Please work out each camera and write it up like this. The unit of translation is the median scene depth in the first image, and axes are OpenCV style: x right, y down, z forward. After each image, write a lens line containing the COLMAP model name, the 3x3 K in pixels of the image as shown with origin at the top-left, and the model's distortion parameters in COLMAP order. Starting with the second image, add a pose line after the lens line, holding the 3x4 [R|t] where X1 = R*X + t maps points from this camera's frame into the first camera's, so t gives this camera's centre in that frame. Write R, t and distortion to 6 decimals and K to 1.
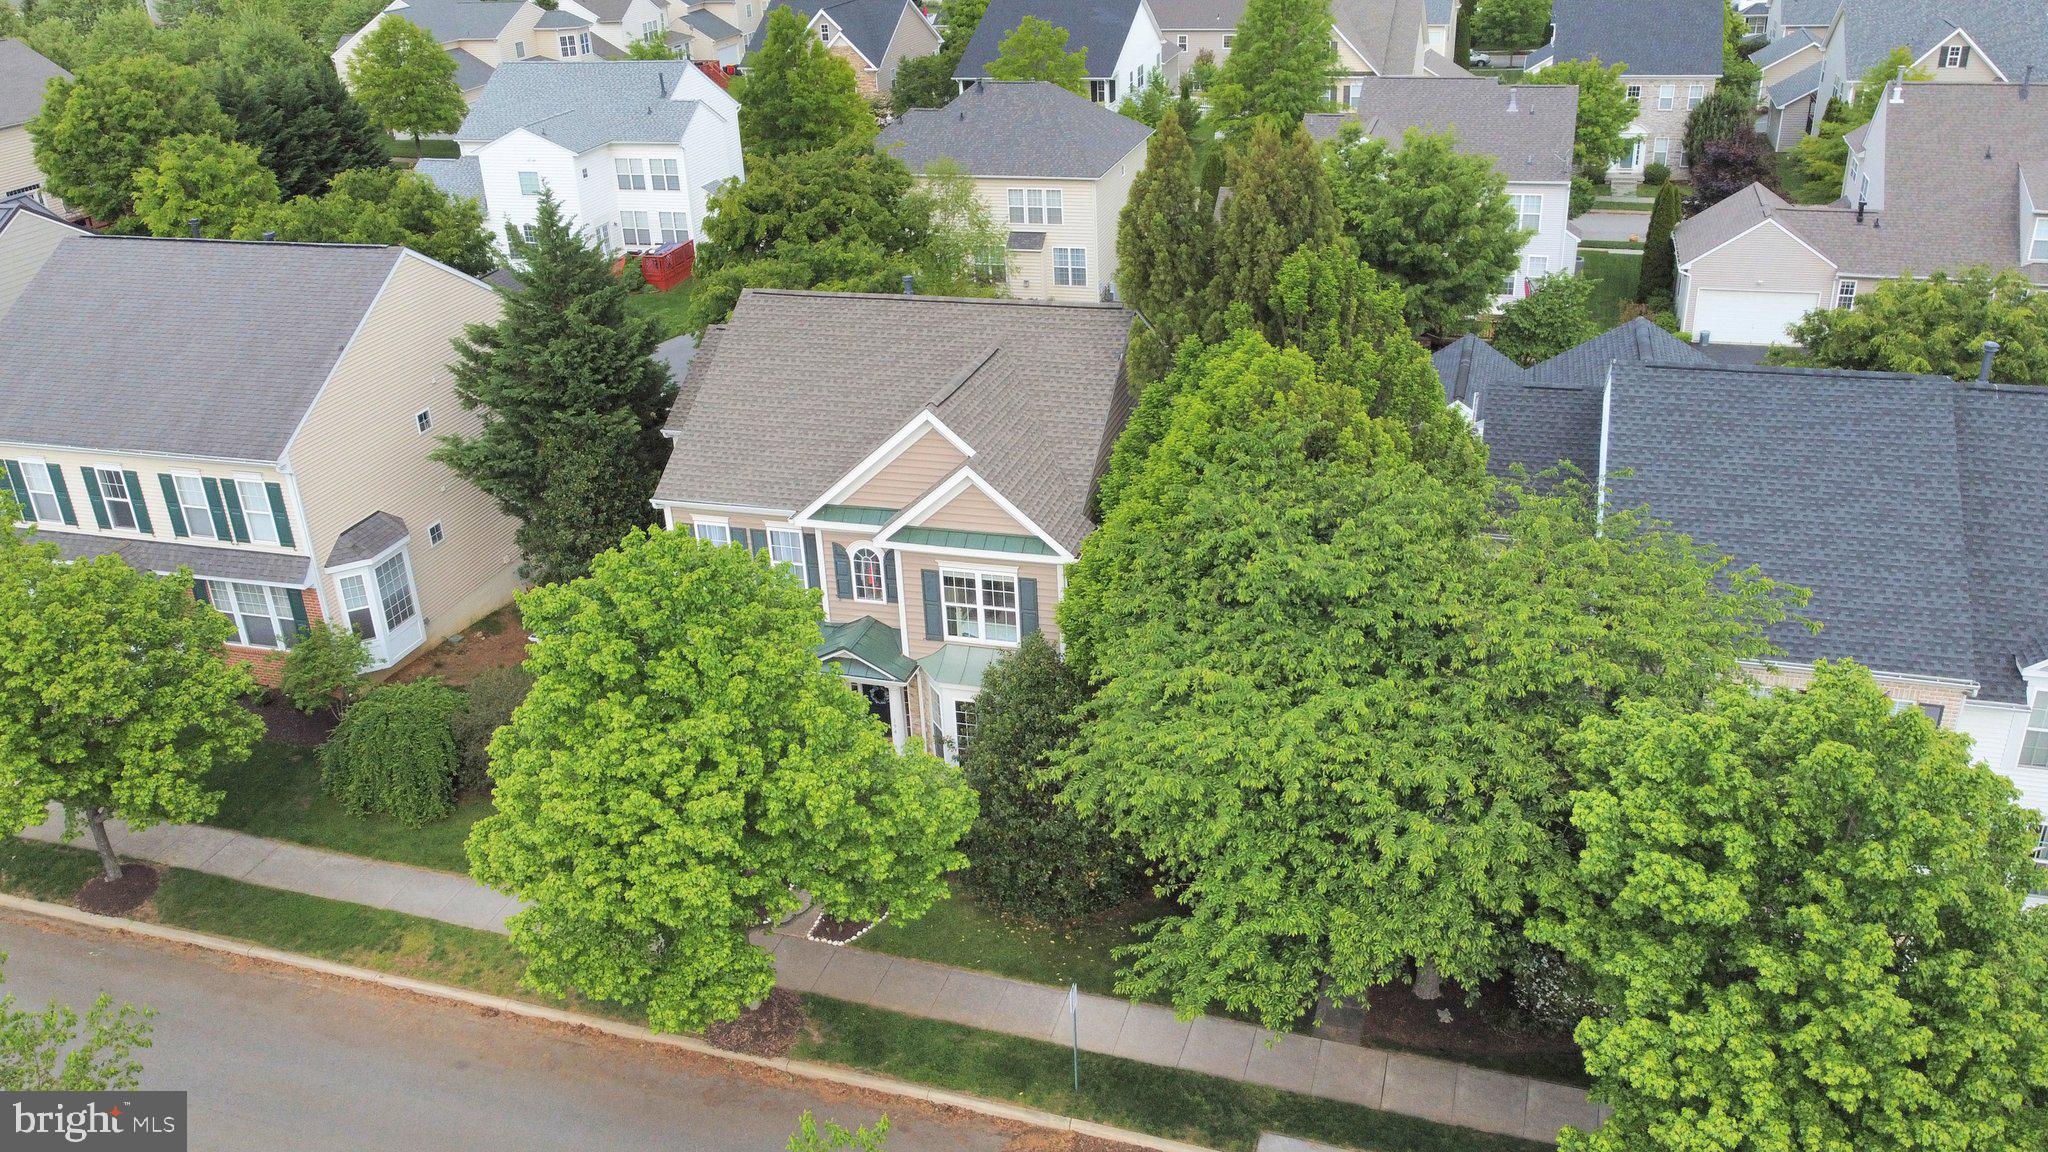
lens RADIAL K [[1657.4, 0, 1019.8], [0, 1657.4, 582.1], [0, 0, 1]] dist [-0.003155, -0.001039]
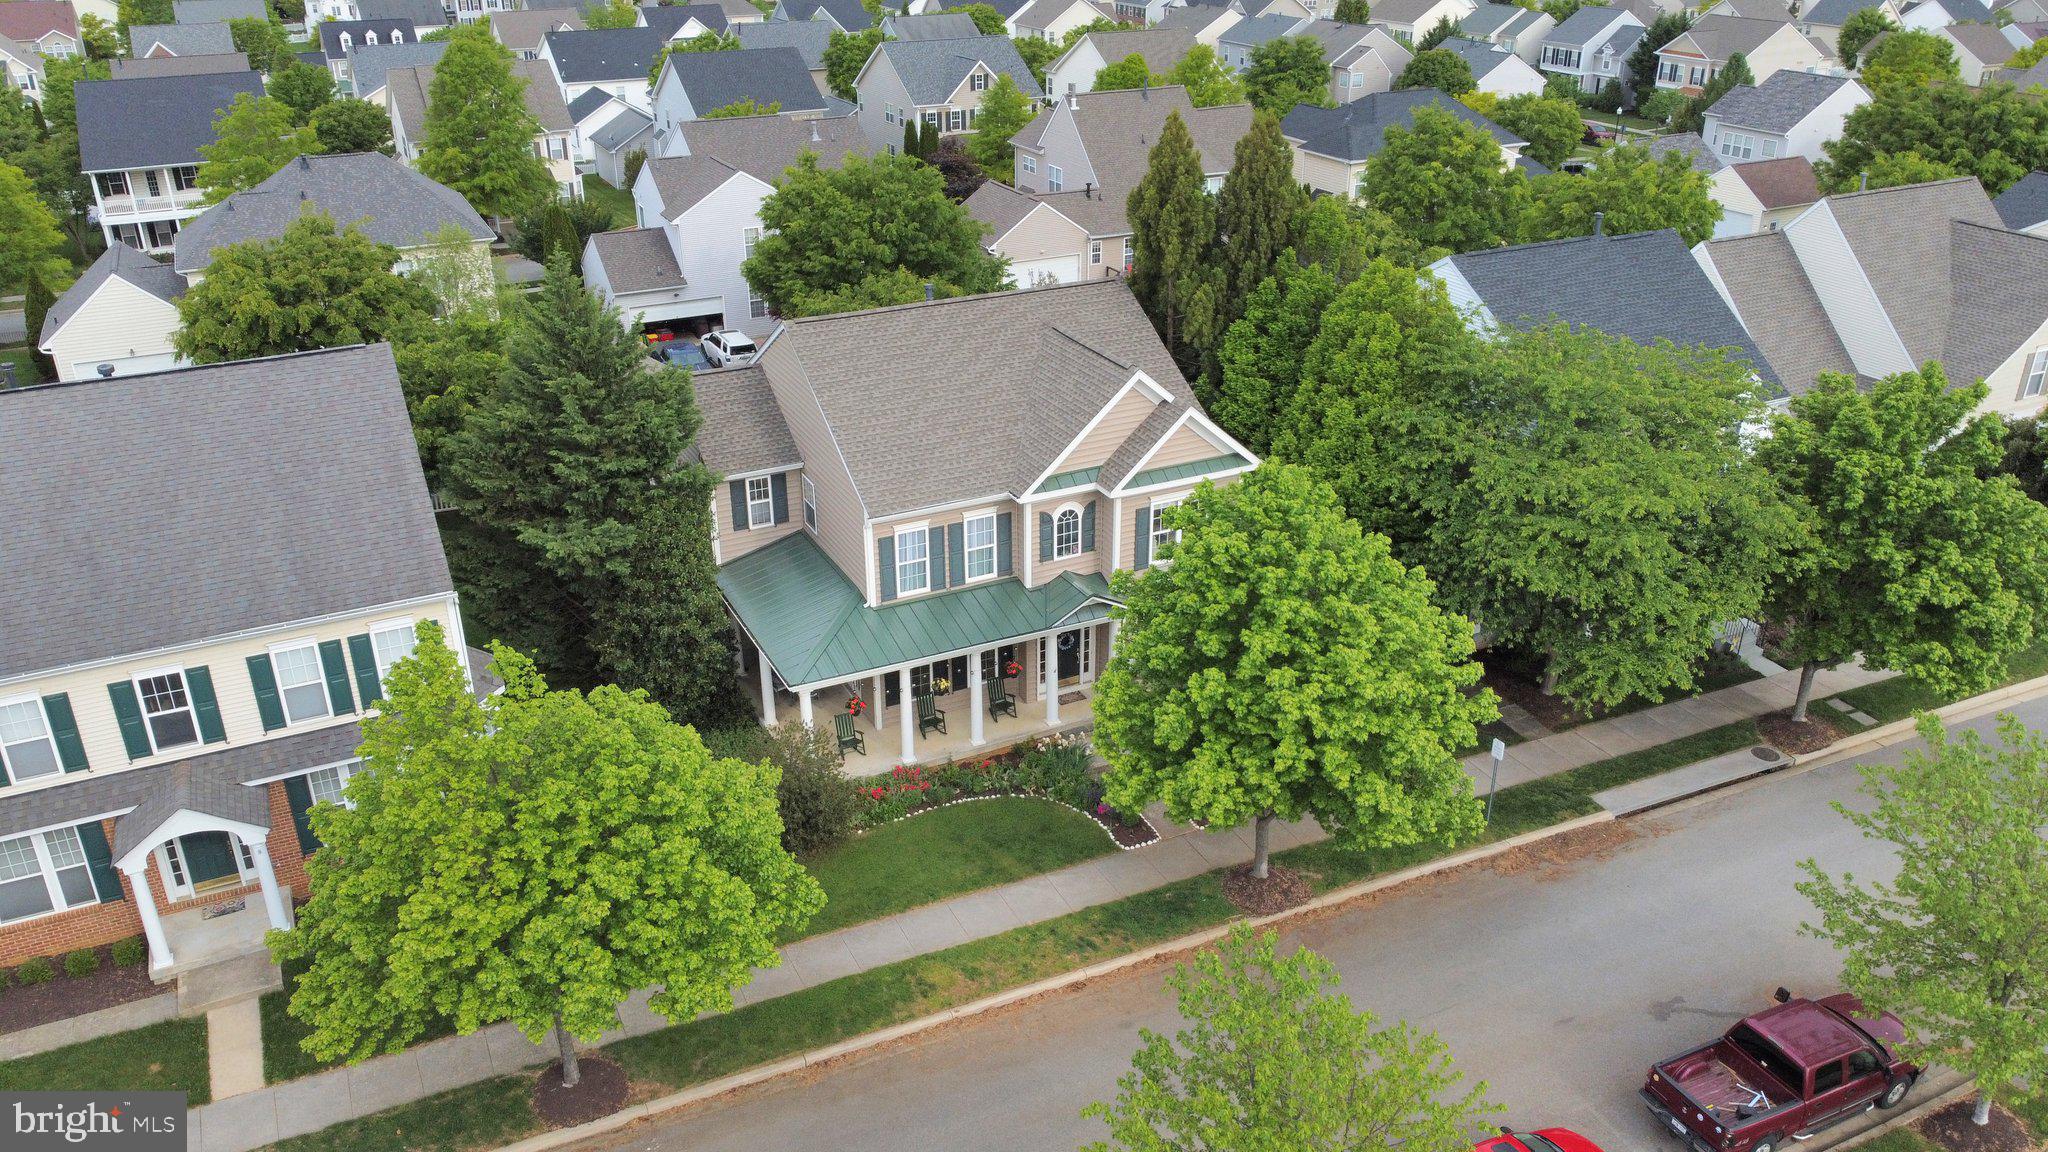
lens RADIAL K [[1549.1, 0, 1019.2], [0, 1549.1, 581.8], [0, 0, 1]] dist [0.000324, -0.005300]
pose [[0.727803, -0.258401, 0.635241, -0.720751], [0.272168, 0.959059, 0.078296, -0.058272], [-0.629466, 0.115908, 0.768335, 0.190611]]
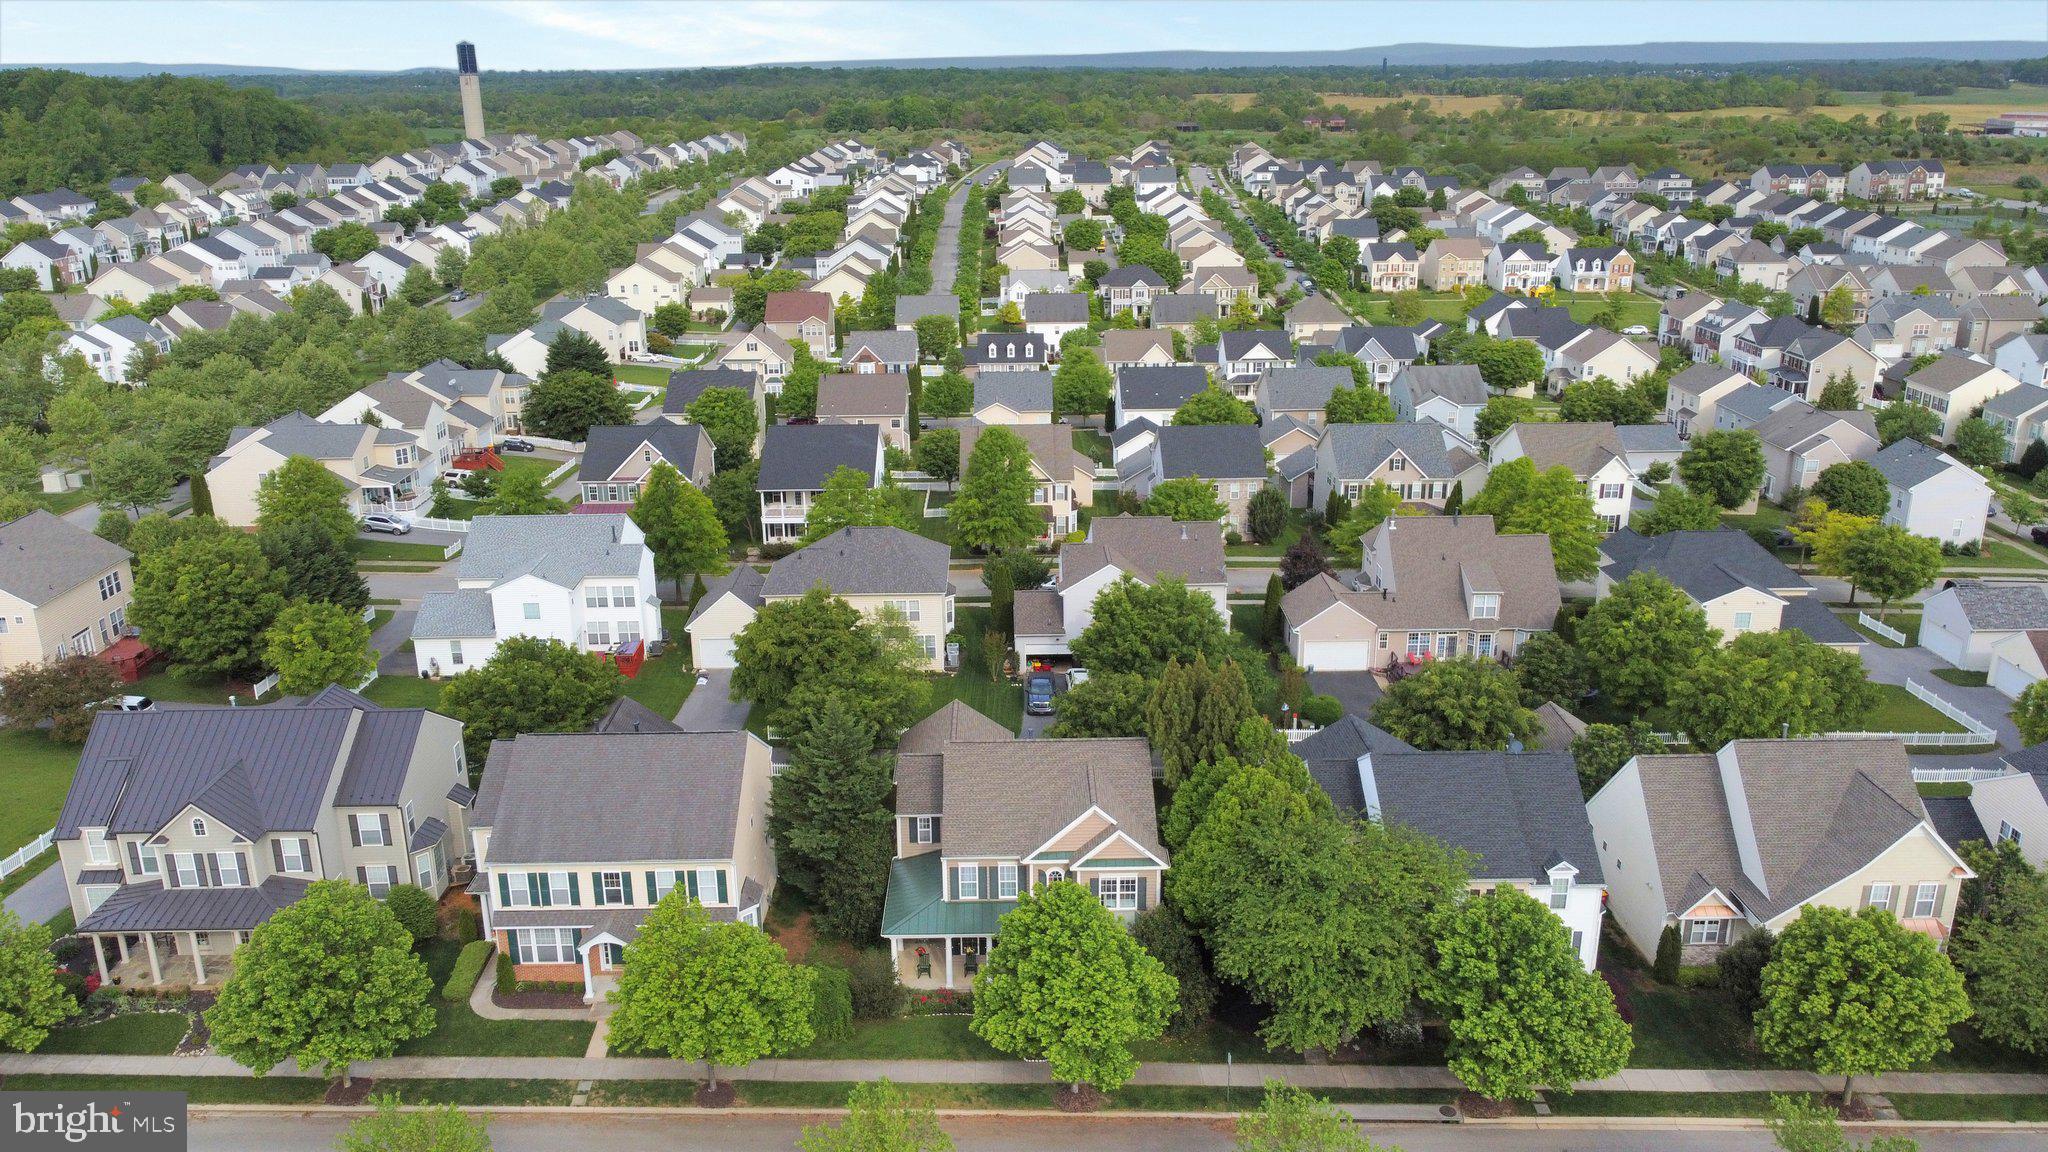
lens RADIAL K [[1552.4, 0, 1023.3], [0, 1552.4, 586.9], [0, 0, 1]] dist [0.005645, -0.002654]
pose [[0.951379, -0.063138, 0.301483, -0.627361], [0.102733, 0.987765, -0.117328, -0.133223], [-0.290386, 0.142596, 0.946225, -0.800128]]
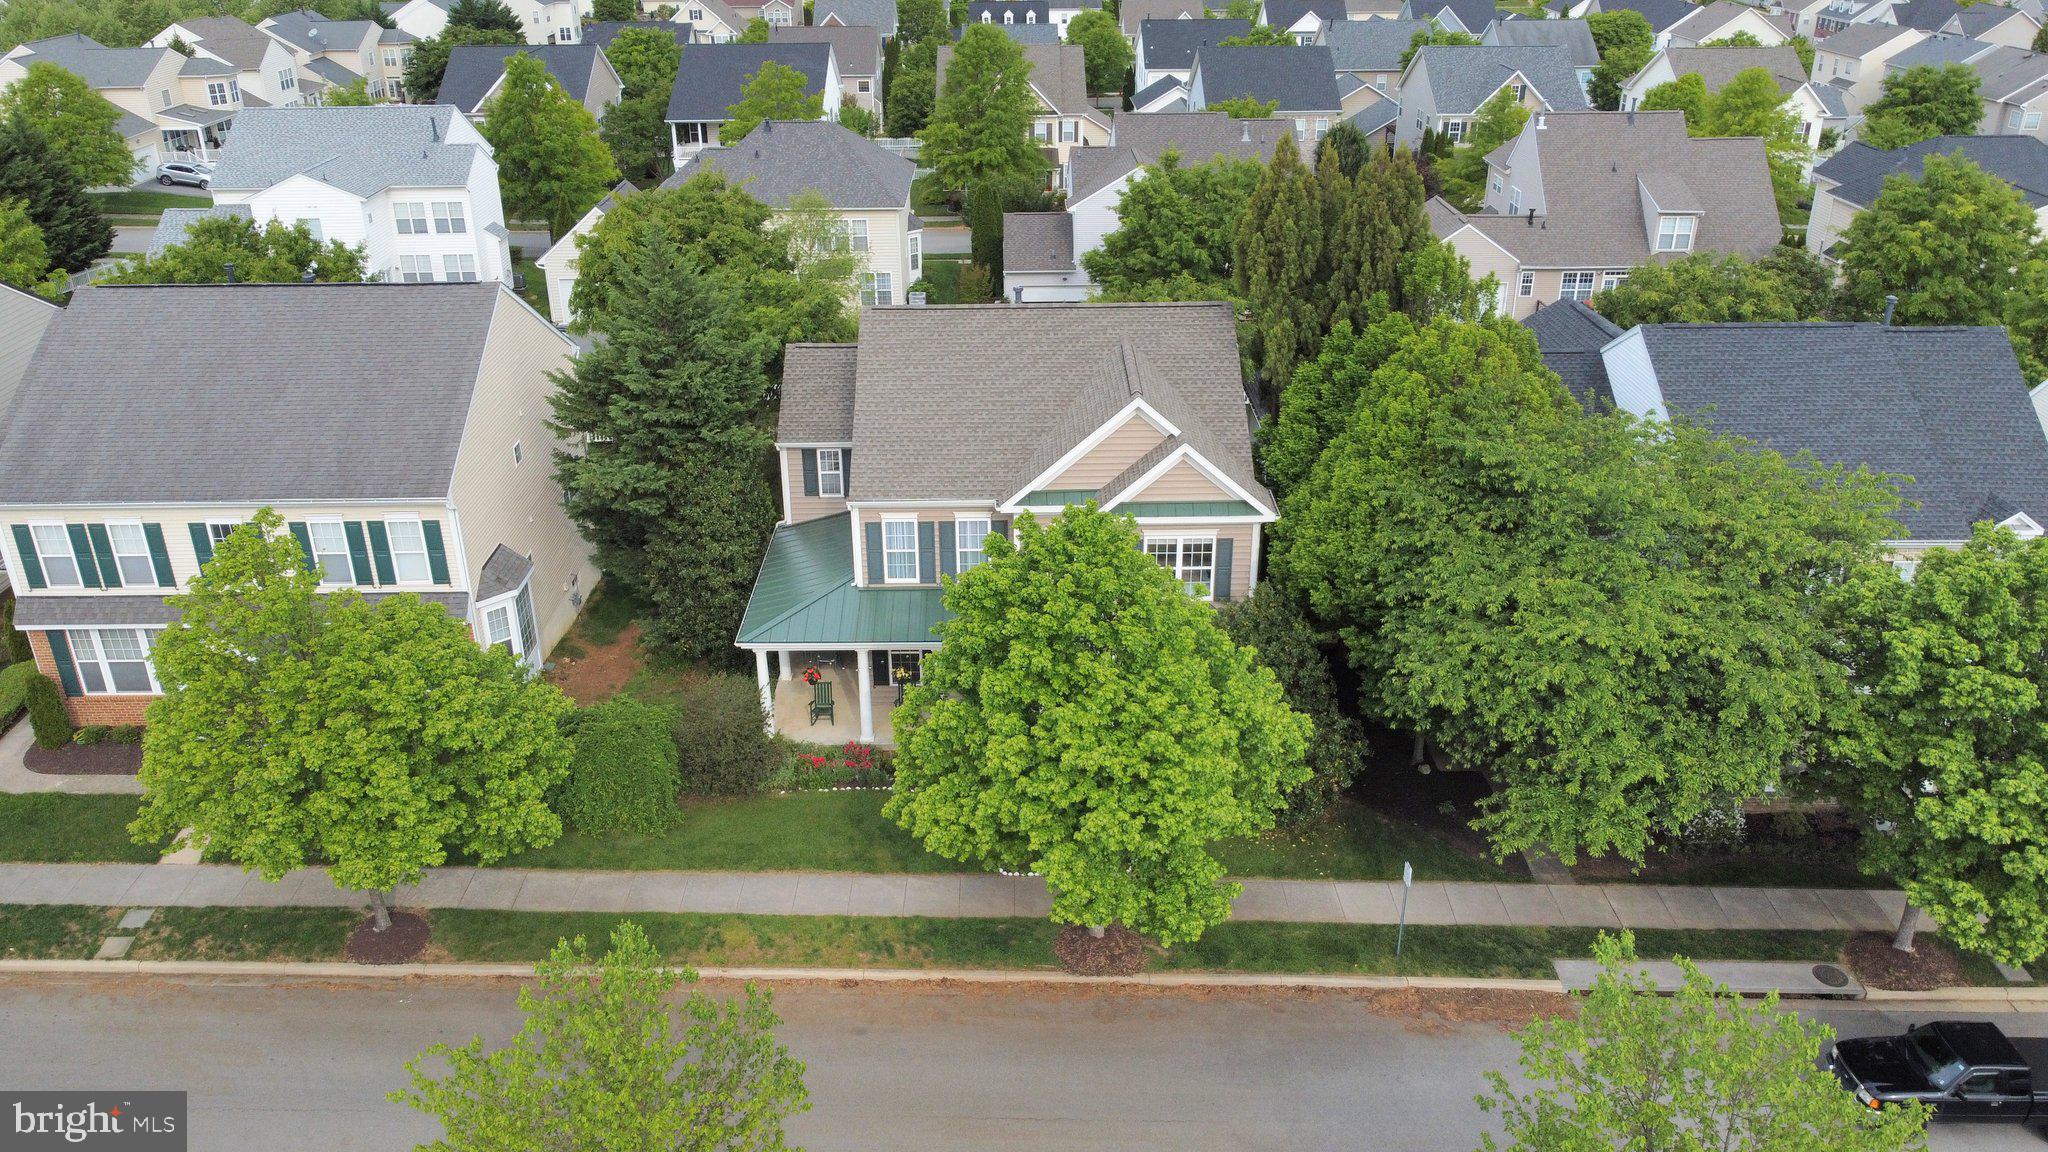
lens RADIAL K [[1549.1, 0, 1019.2], [0, 1549.1, 581.8], [0, 0, 1]] dist [0.000324, -0.005300]
pose [[0.953075, -0.096441, 0.286963, -0.379861], [0.098790, 0.995088, 0.006317, 0.005751], [-0.286163, 0.022329, 0.957921, 0.007807]]
